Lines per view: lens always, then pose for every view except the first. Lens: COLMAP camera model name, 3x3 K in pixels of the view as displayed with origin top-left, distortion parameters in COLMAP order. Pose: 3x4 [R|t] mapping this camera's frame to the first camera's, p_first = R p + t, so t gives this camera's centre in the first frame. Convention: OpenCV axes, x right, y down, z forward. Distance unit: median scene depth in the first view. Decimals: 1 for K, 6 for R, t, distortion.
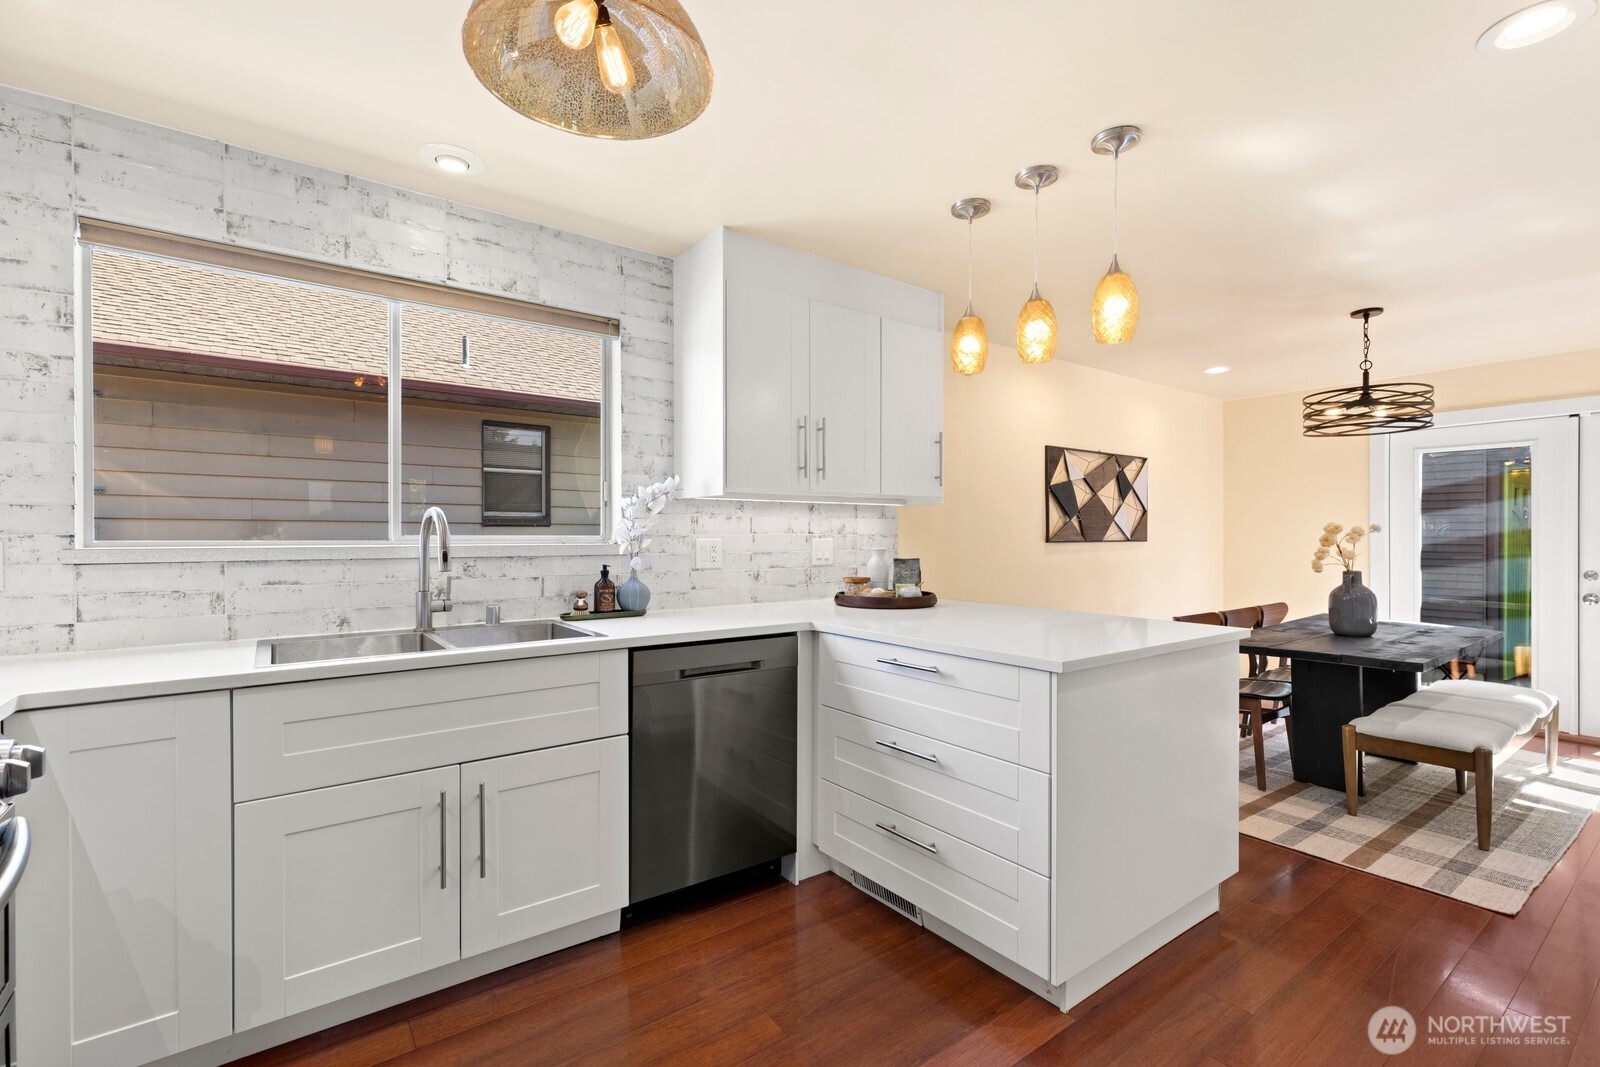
lens RADIAL K [[712.8, 0, 794.0], [0, 712.8, 538.3], [0, 0, 1]] dist [0.011582, -0.002718]
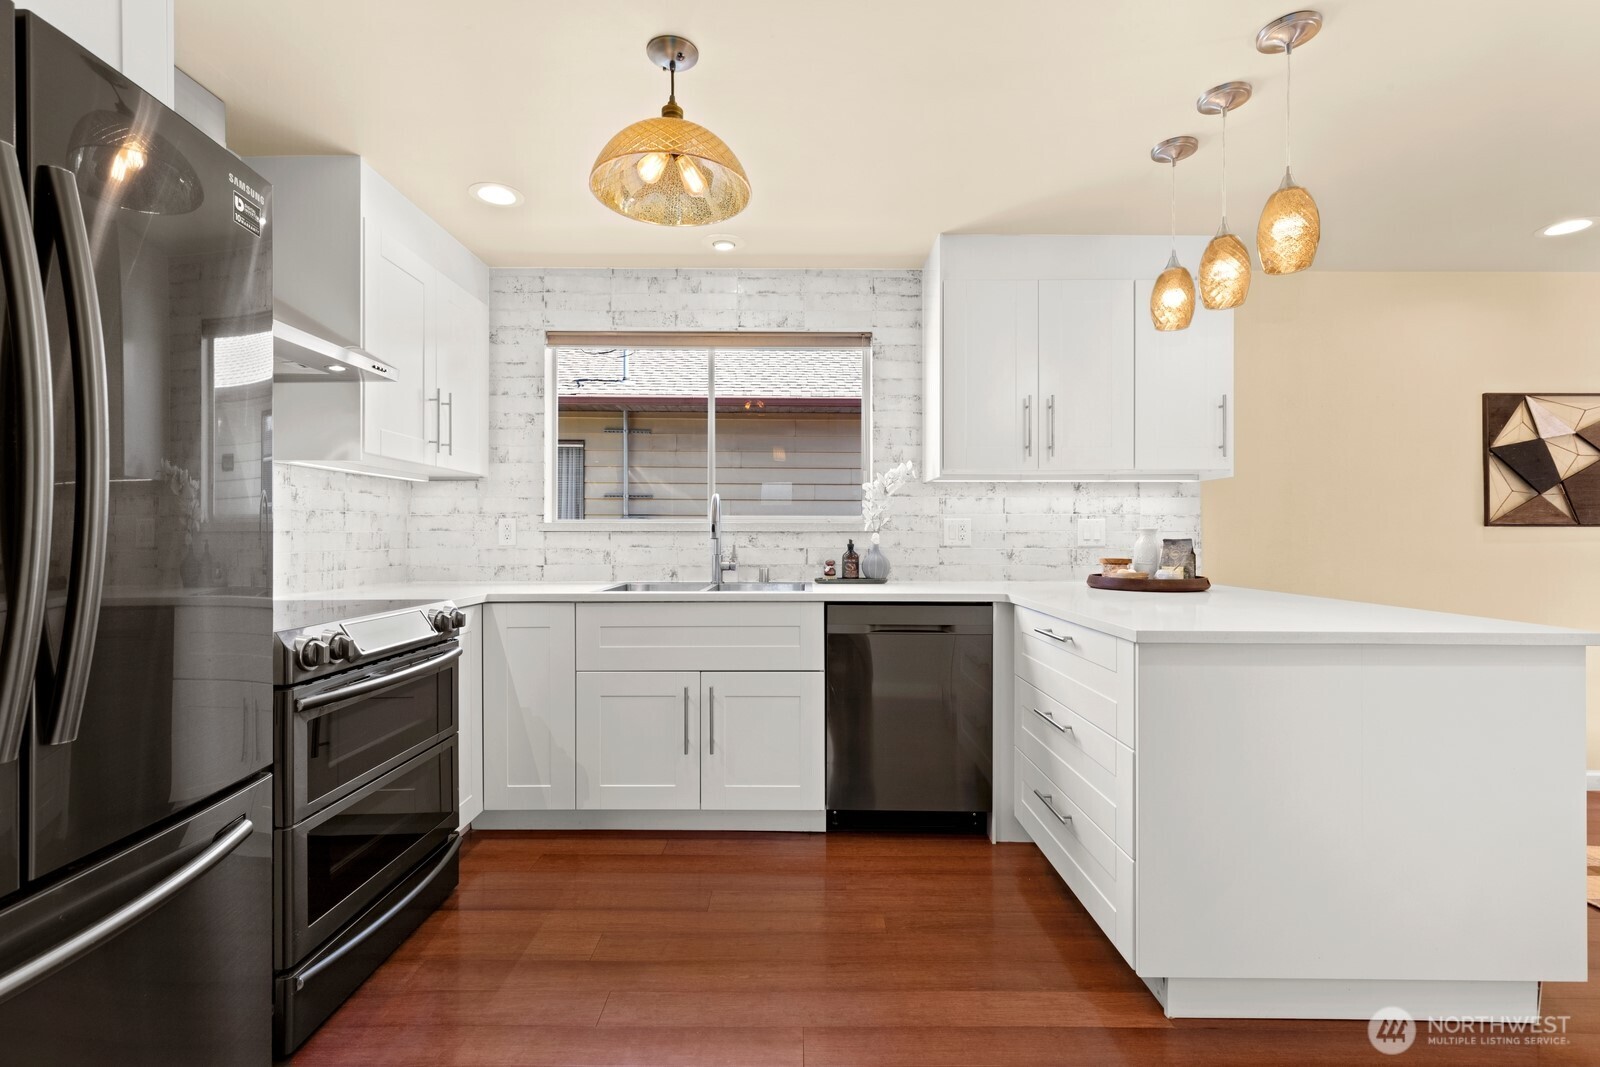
lens RADIAL K [[712.8, 0, 795.7], [0, 712.8, 532.0], [0, 0, 1]] dist [0.011582, -0.002718]
pose [[0.803862, 0.000361, -0.594815, 0.331676], [-0.004024, 0.999980, -0.004831, 0.027730], [0.594802, 0.006277, 0.803848, -0.018030]]
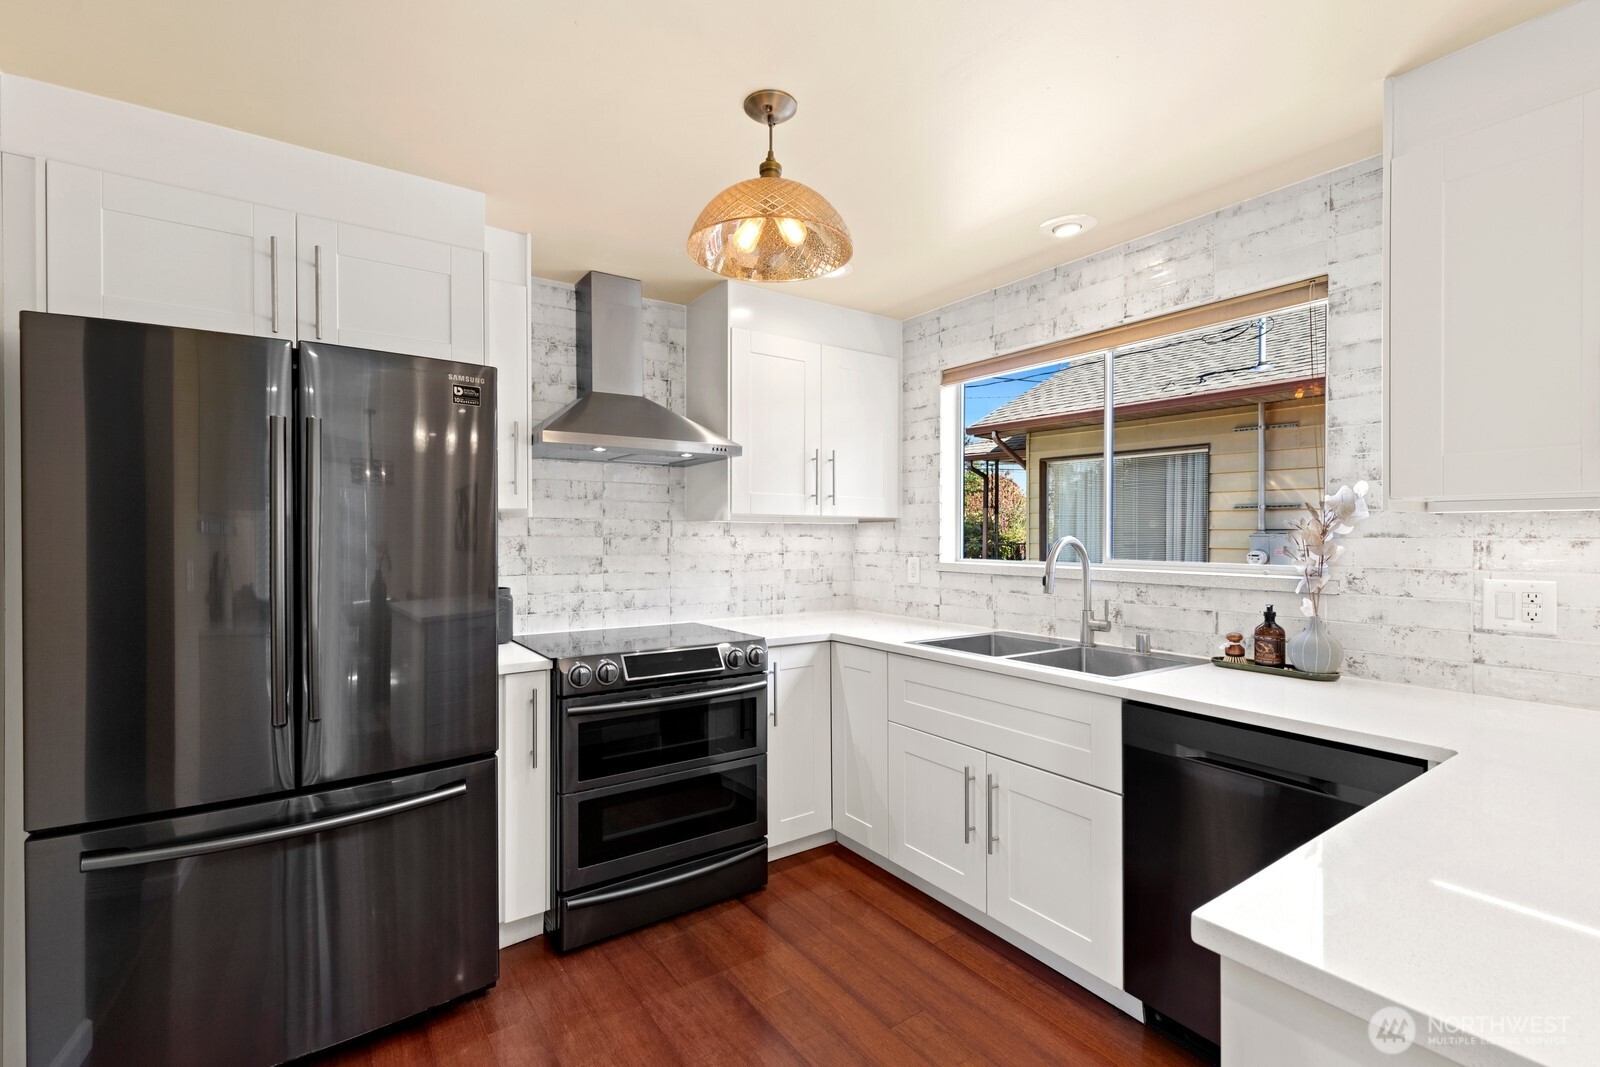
lens RADIAL K [[712.8, 0, 800.6], [0, 712.8, 536.3], [0, 0, 1]] dist [0.011582, -0.002718]
pose [[-0.017740, 0.002724, -0.999839, 0.470191], [-0.005782, 0.999979, 0.002827, -0.032874], [0.999826, 0.005831, -0.017723, 0.441265]]
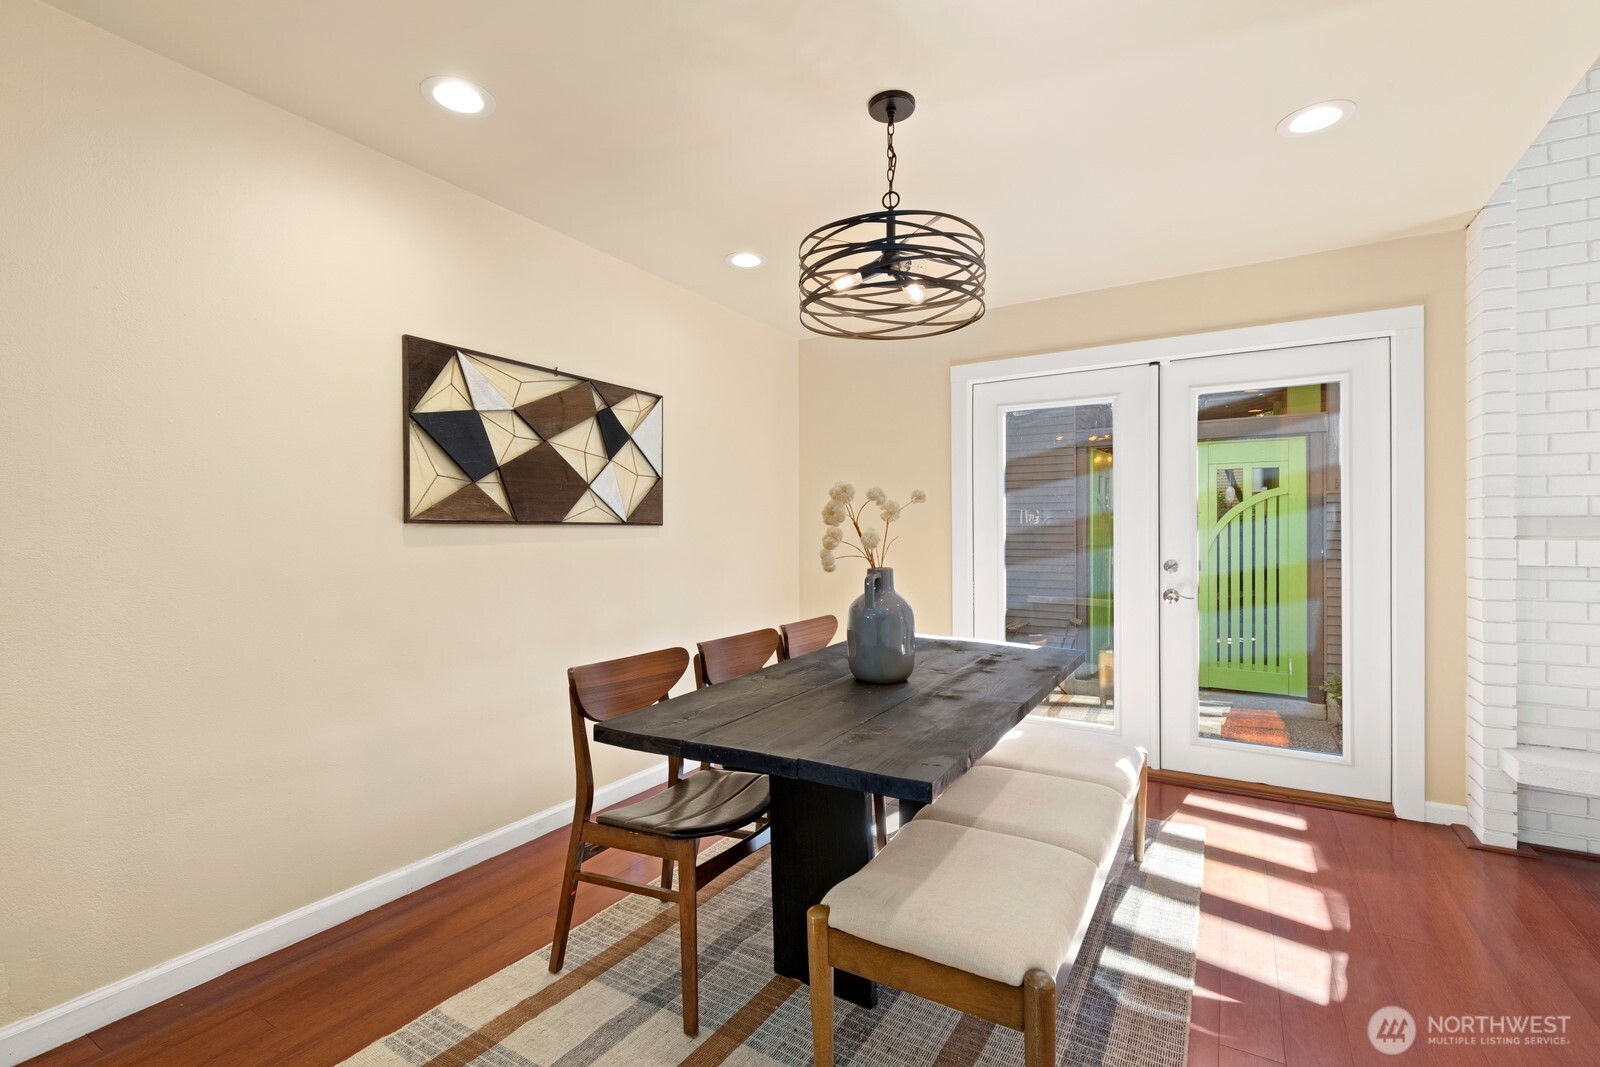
lens RADIAL K [[712.8, 0, 796.1], [0, 712.8, 533.9], [0, 0, 1]] dist [0.011582, -0.002718]
pose [[0.927959, -0.001514, 0.372680, 0.626922], [0.003657, 0.999981, -0.005042, 0.026103], [-0.372665, 0.006042, 0.927946, 0.616932]]
